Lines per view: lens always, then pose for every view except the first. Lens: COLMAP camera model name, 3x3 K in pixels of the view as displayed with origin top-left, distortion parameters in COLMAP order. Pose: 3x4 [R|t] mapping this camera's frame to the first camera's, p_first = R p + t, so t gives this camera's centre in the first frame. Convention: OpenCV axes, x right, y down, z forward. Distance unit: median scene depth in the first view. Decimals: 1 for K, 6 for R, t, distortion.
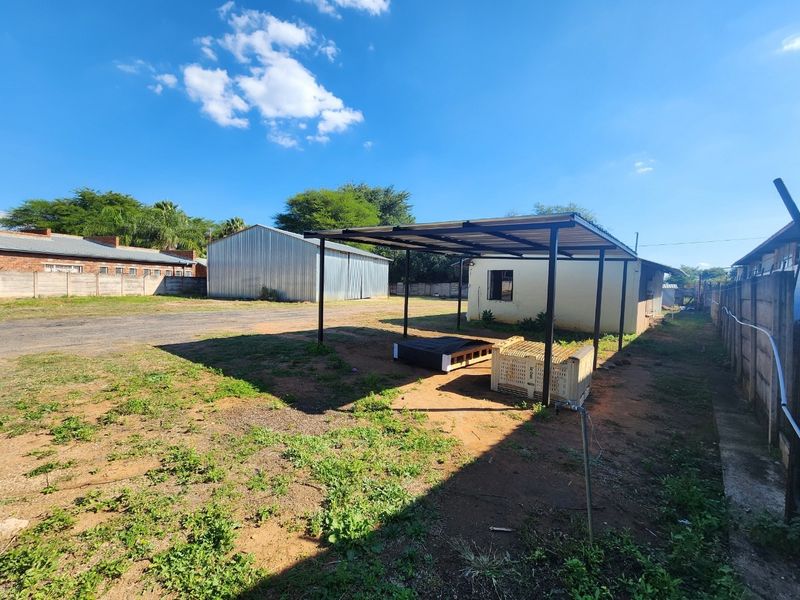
lens RADIAL K [[330.3, 0, 405.5], [0, 330.3, 298.3], [0, 0, 1]] dist [0.000368, 0.000084]
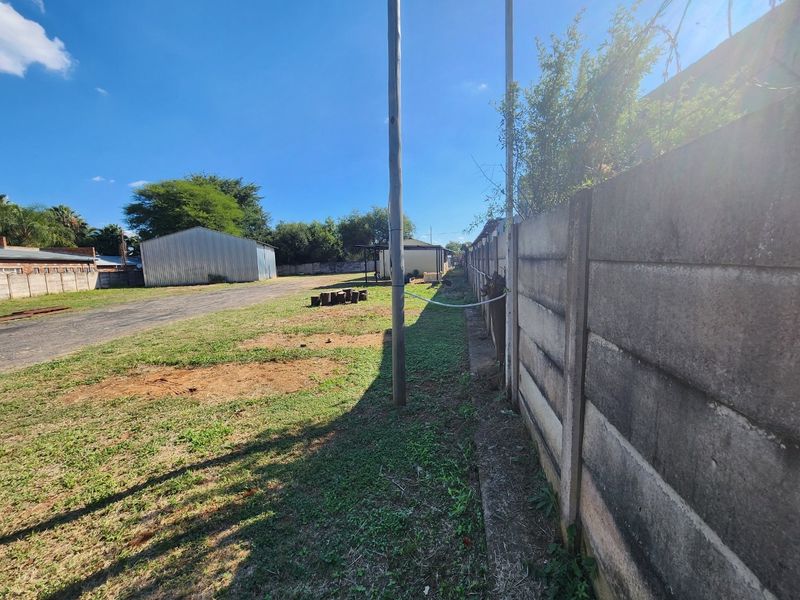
lens RADIAL K [[330.3, 0, 405.5], [0, 330.3, 298.3], [0, 0, 1]] dist [0.000368, 0.000084]
pose [[0.844610, -0.121877, 0.521325, -0.435961], [0.088333, 0.992122, 0.088830, 0.012689], [-0.528045, -0.028977, 0.848722, -0.496682]]
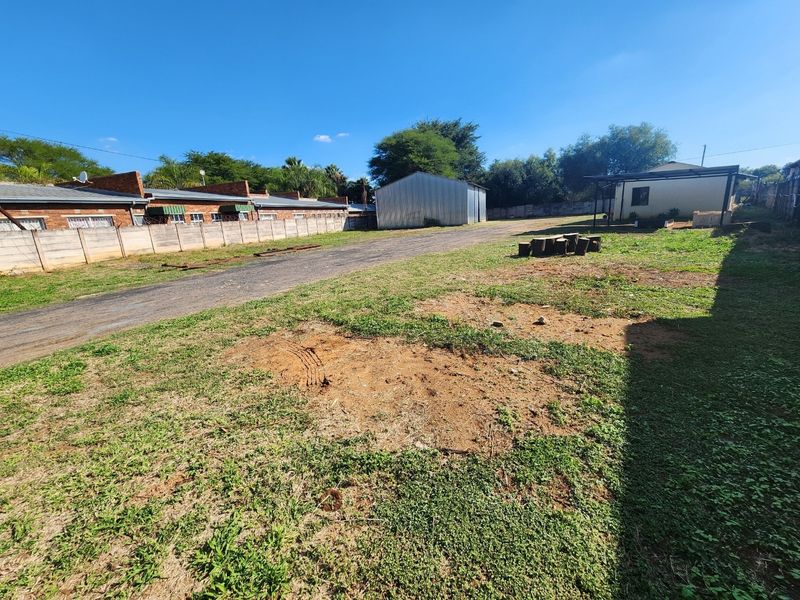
lens RADIAL K [[330.3, 0, 405.5], [0, 330.3, 298.3], [0, 0, 1]] dist [0.000368, 0.000084]
pose [[0.994713, -0.076383, -0.068641, -0.411702], [0.088543, 0.976503, 0.196472, 0.015820], [0.052021, -0.201511, 0.978104, -0.413619]]
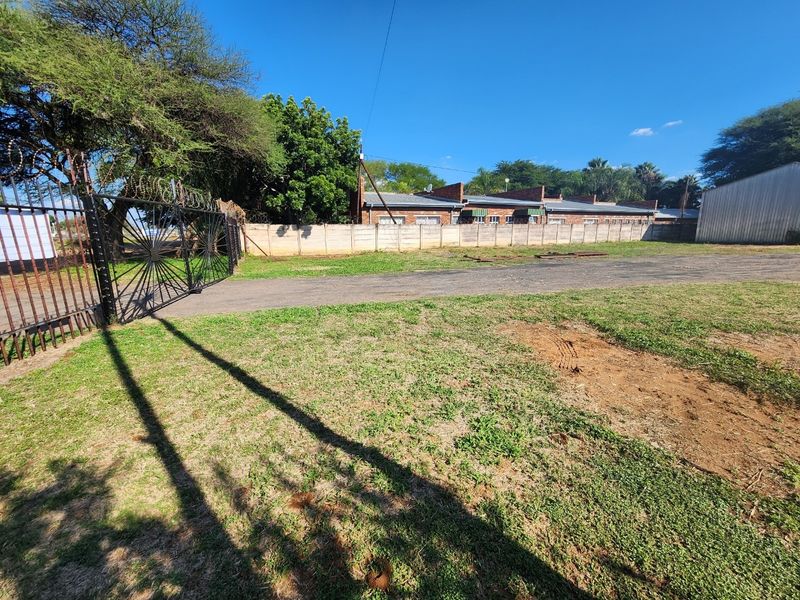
lens RADIAL K [[330.3, 0, 405.5], [0, 330.3, 298.3], [0, 0, 1]] dist [0.000368, 0.000084]
pose [[0.660342, 0.115765, -0.741988, -0.401772], [-0.002795, 0.988419, 0.151725, 0.016557], [0.750960, -0.098117, 0.653018, -0.438487]]
